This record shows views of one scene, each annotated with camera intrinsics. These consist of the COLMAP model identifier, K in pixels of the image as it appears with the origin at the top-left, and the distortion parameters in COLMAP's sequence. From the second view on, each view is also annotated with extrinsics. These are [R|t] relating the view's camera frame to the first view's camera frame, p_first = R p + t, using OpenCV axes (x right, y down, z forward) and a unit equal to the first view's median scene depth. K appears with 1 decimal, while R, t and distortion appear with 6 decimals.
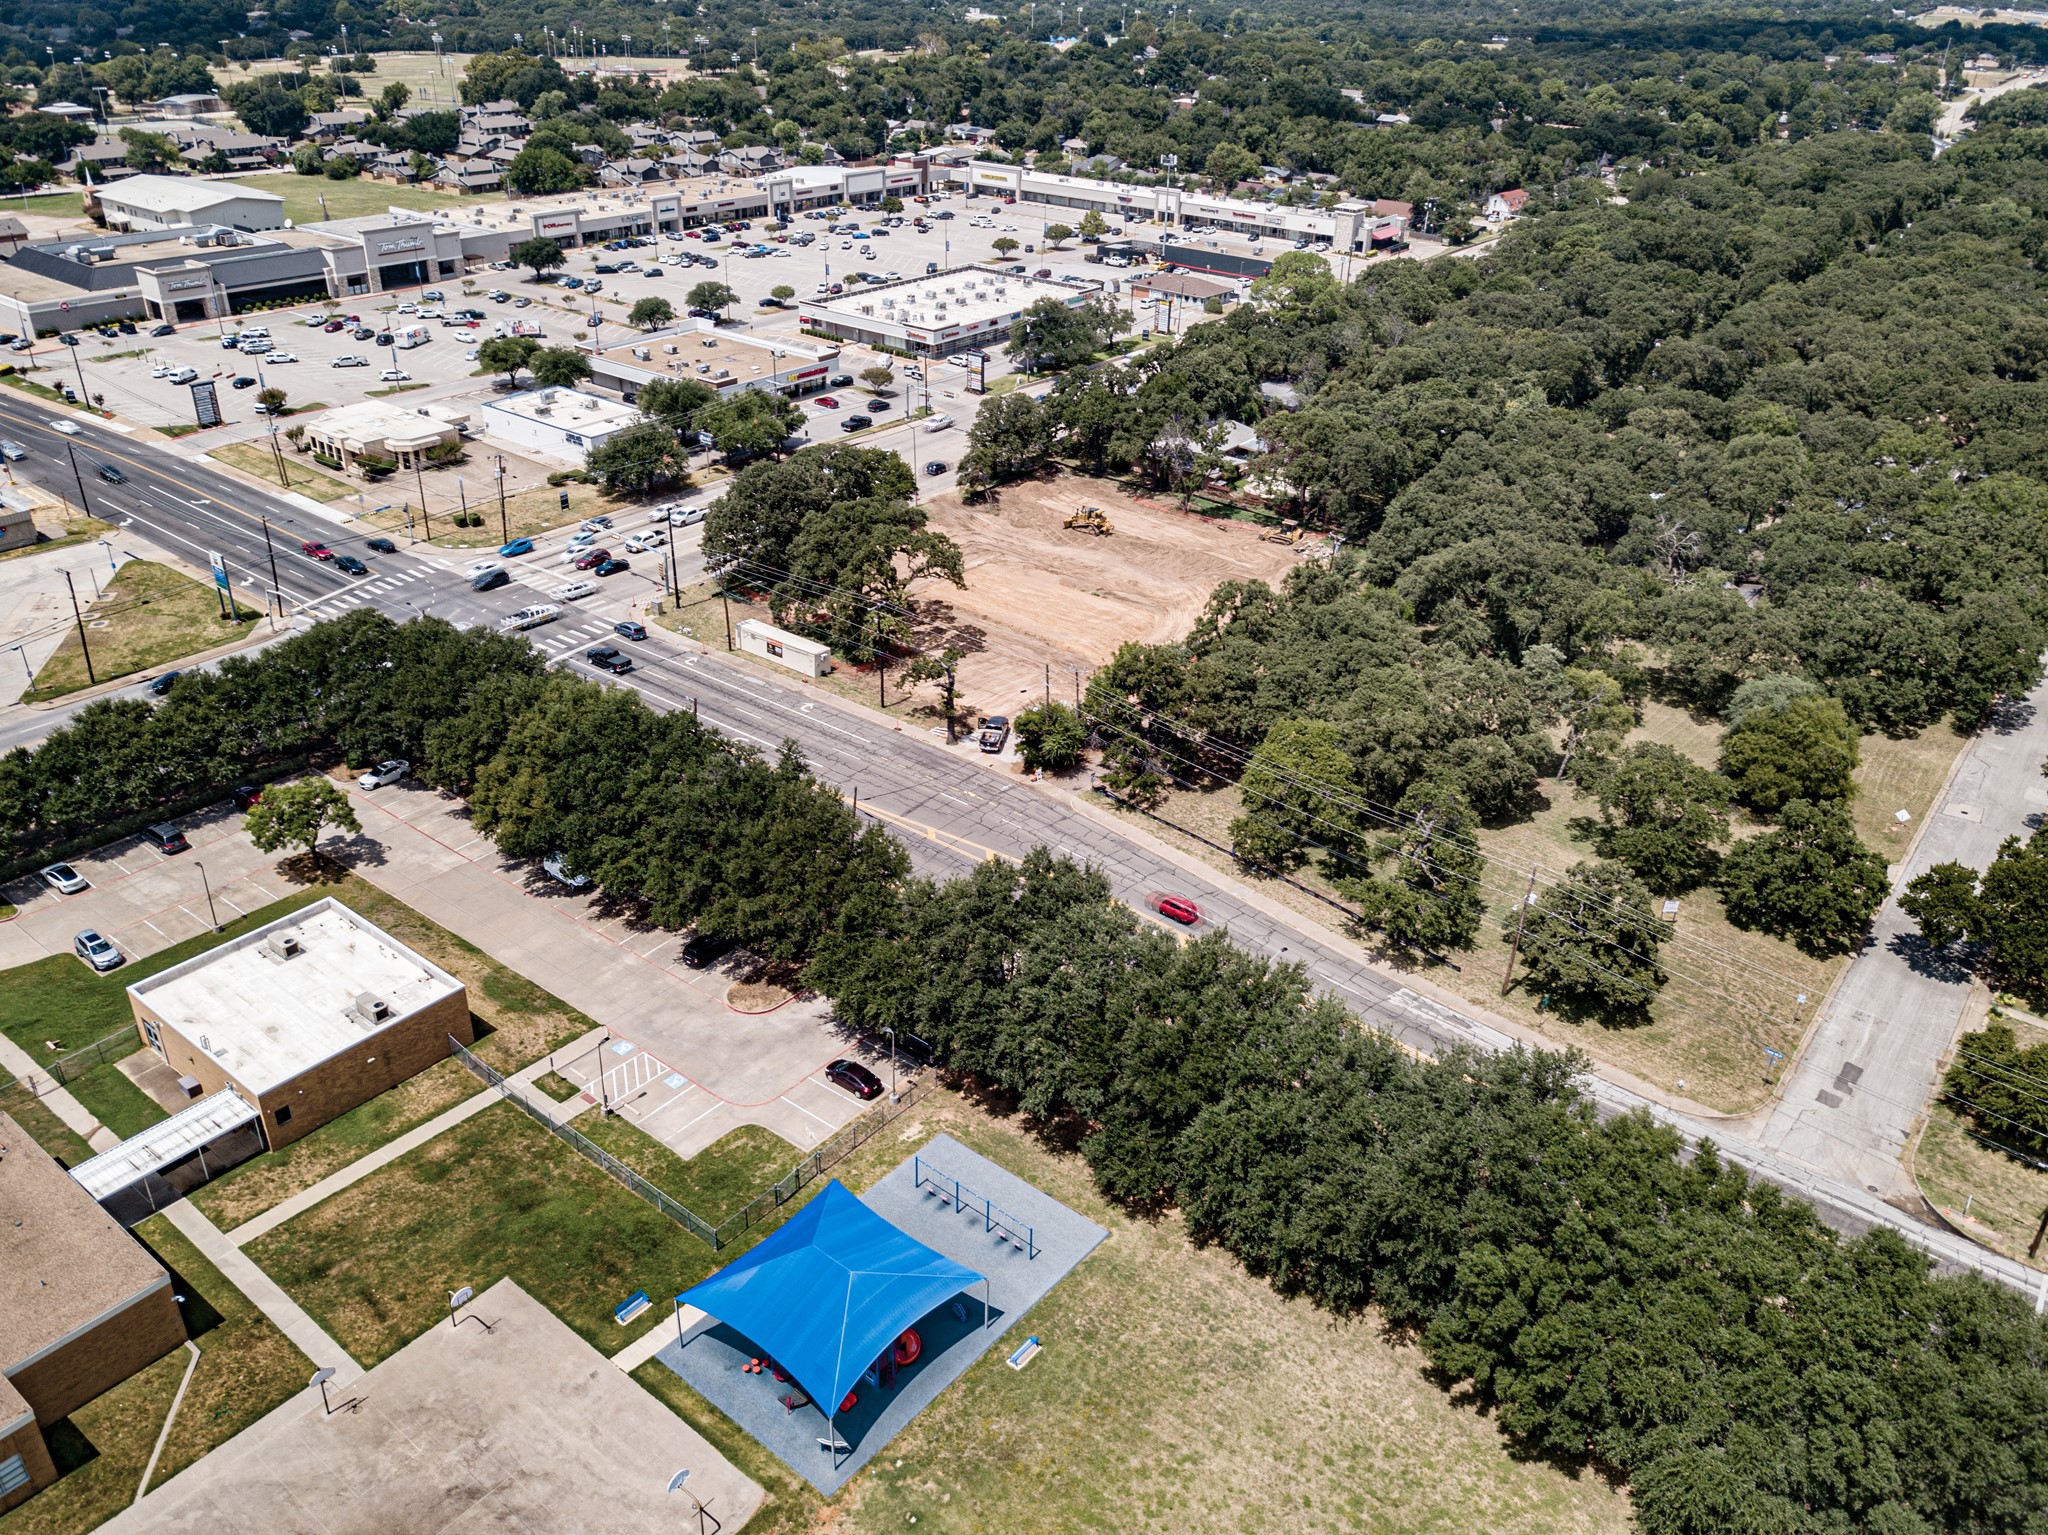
lens RADIAL K [[1553.9, 0, 1024.0], [0, 1553.9, 767.5], [0, 0, 1]] dist [-0.003764, -0.001031]
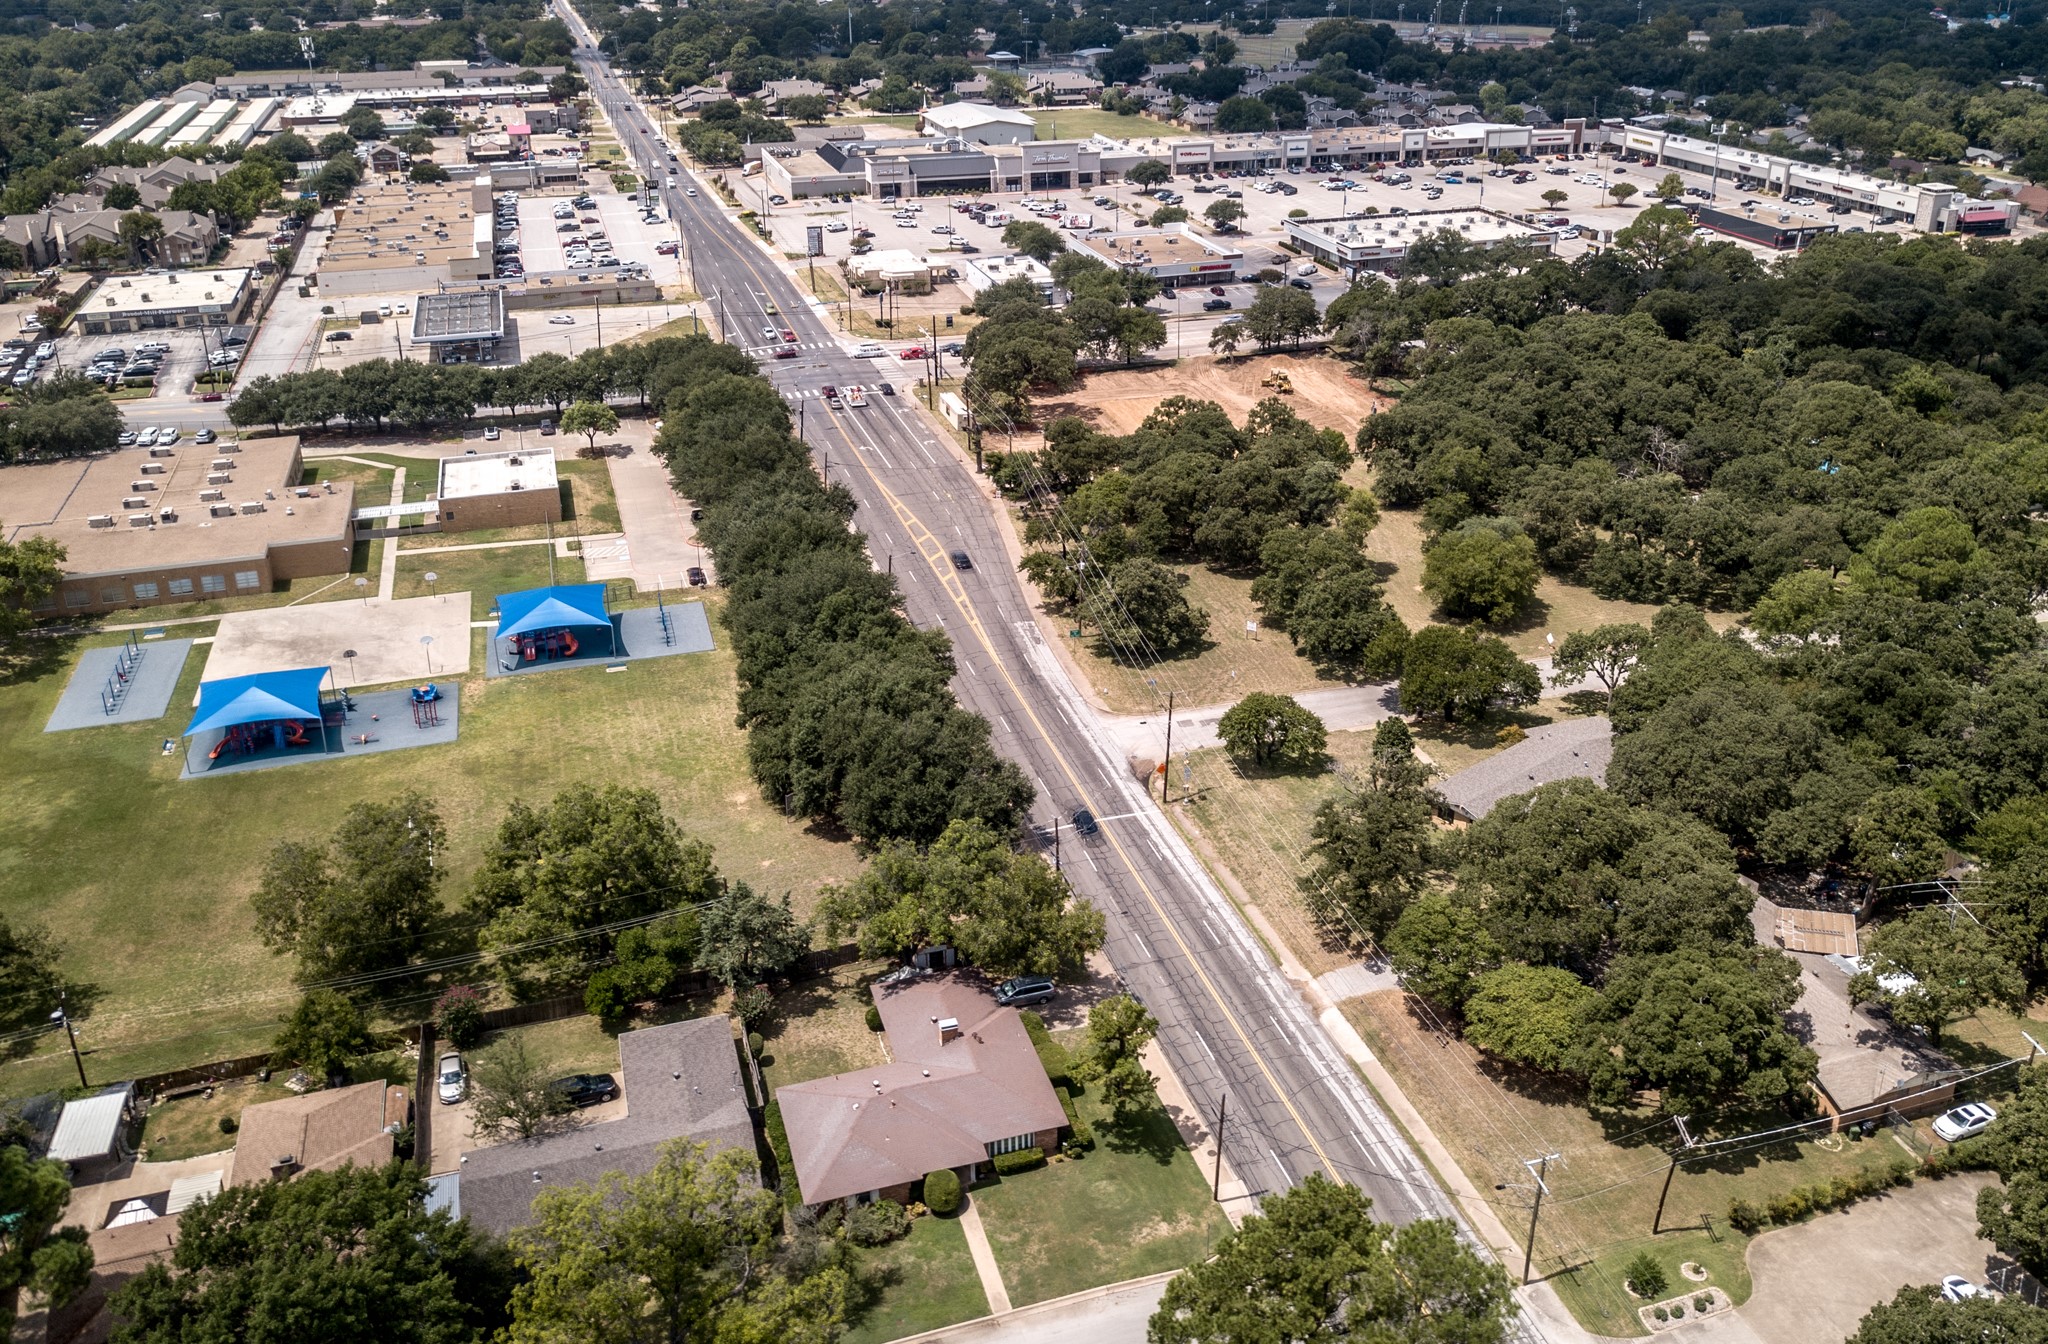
lens RADIAL K [[1630.0, 0, 1074.0], [0, 1630.0, 668.4], [0, 0, 1]] dist [0.002110, -0.005032]
pose [[0.832658, 0.218696, -0.508775, 0.442973], [-0.246128, 0.969140, 0.013771, 0.062149], [0.496086, 0.113757, 0.860789, -0.136559]]
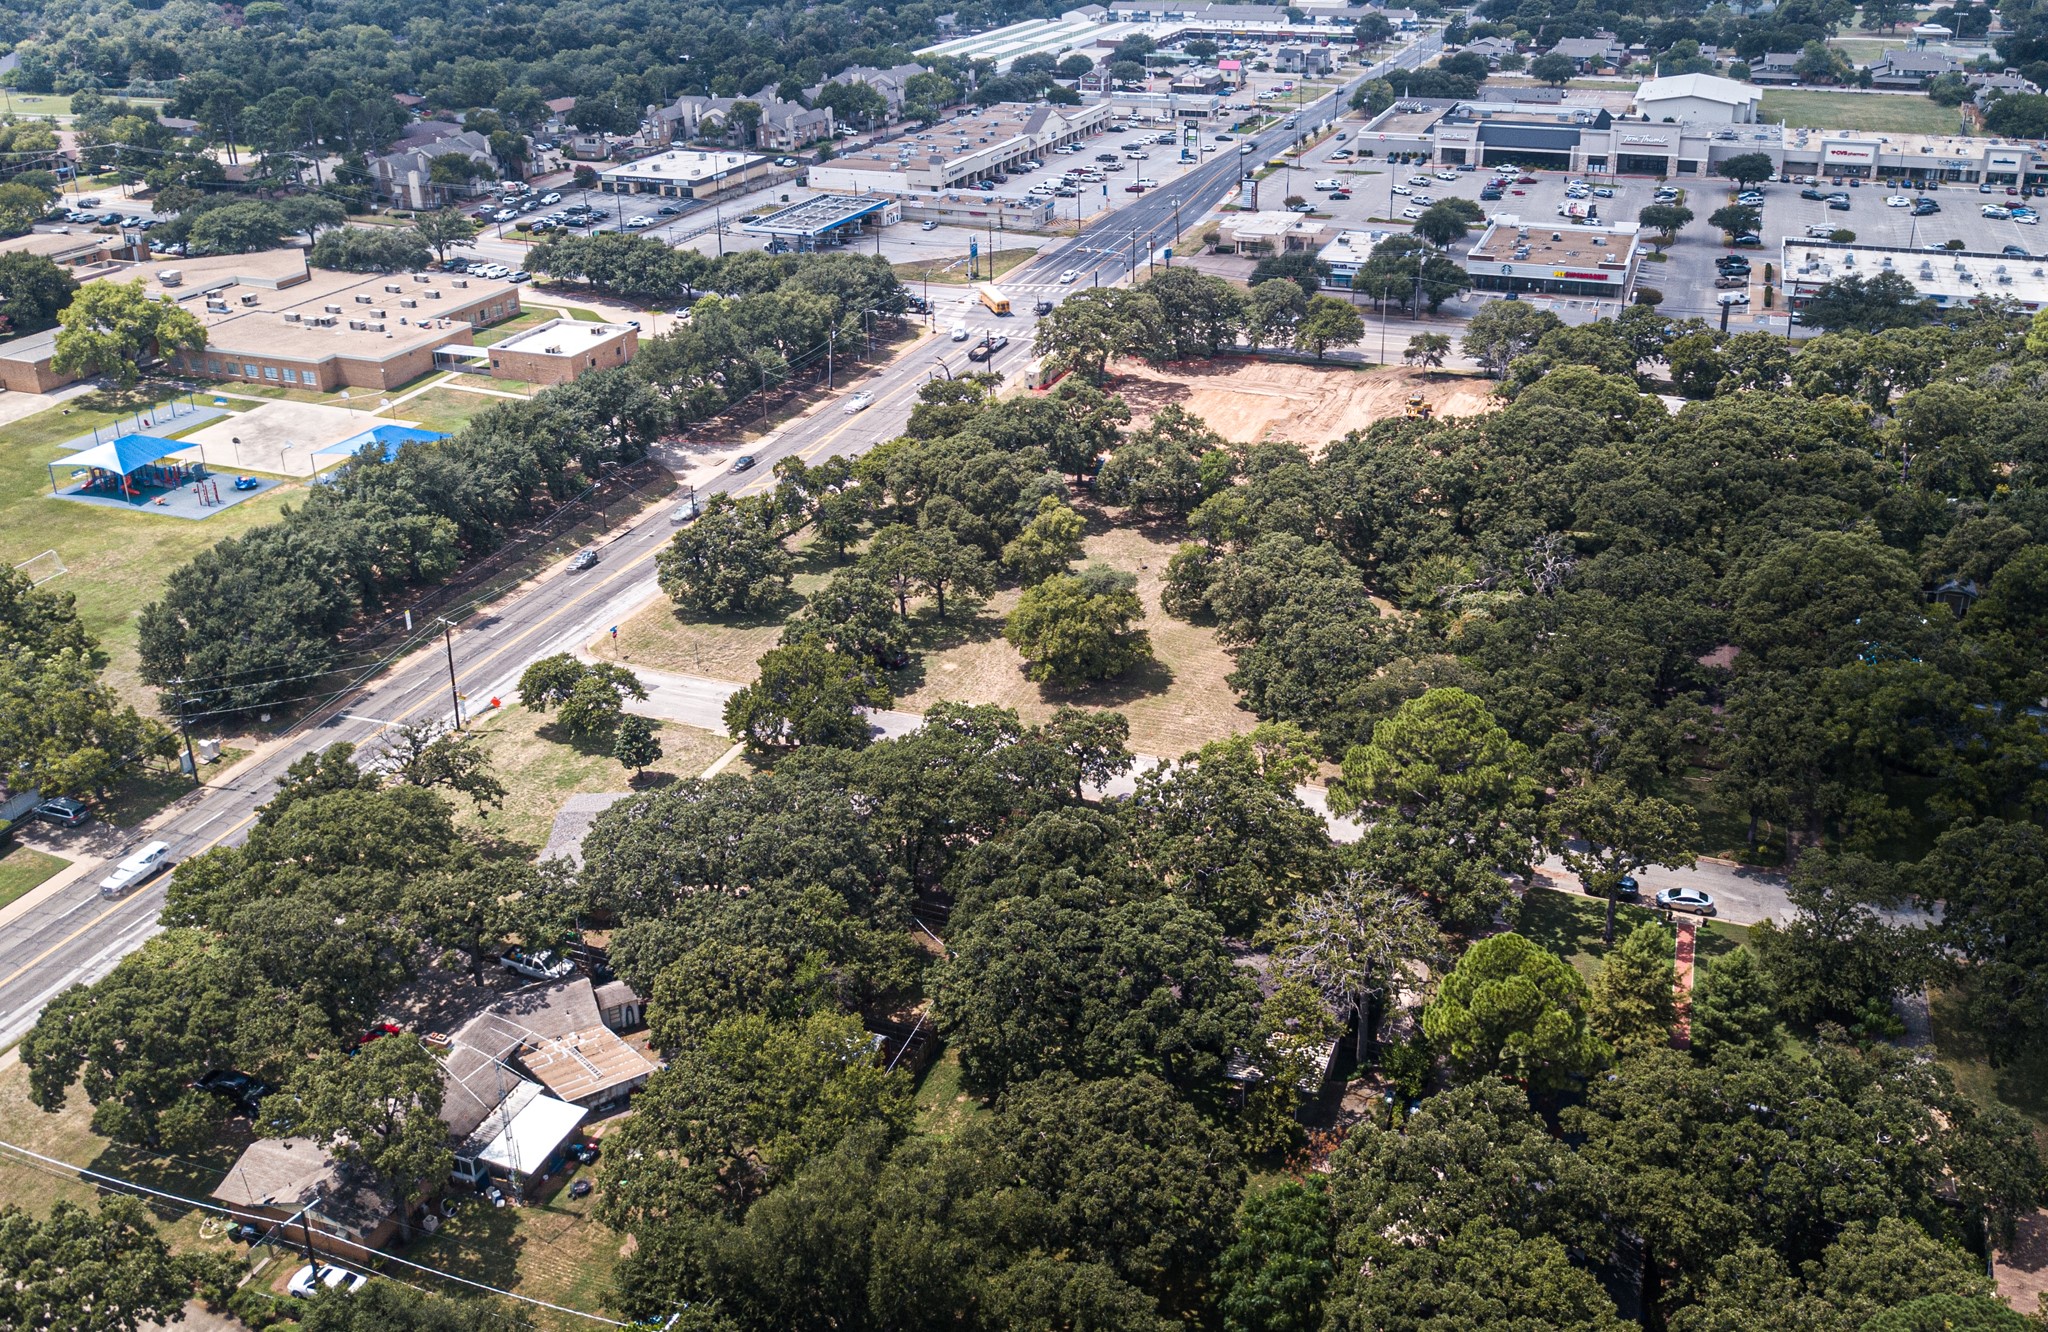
lens RADIAL K [[1679.8, 0, 1079.4], [0, 1679.8, 665.6], [0, 0, 1]] dist [-0.004427, -0.009158]
pose [[0.312686, 0.400306, -0.861384, 0.724474], [-0.442013, 0.864007, 0.241073, -0.128368], [0.840745, 0.305363, 0.447103, 0.247585]]
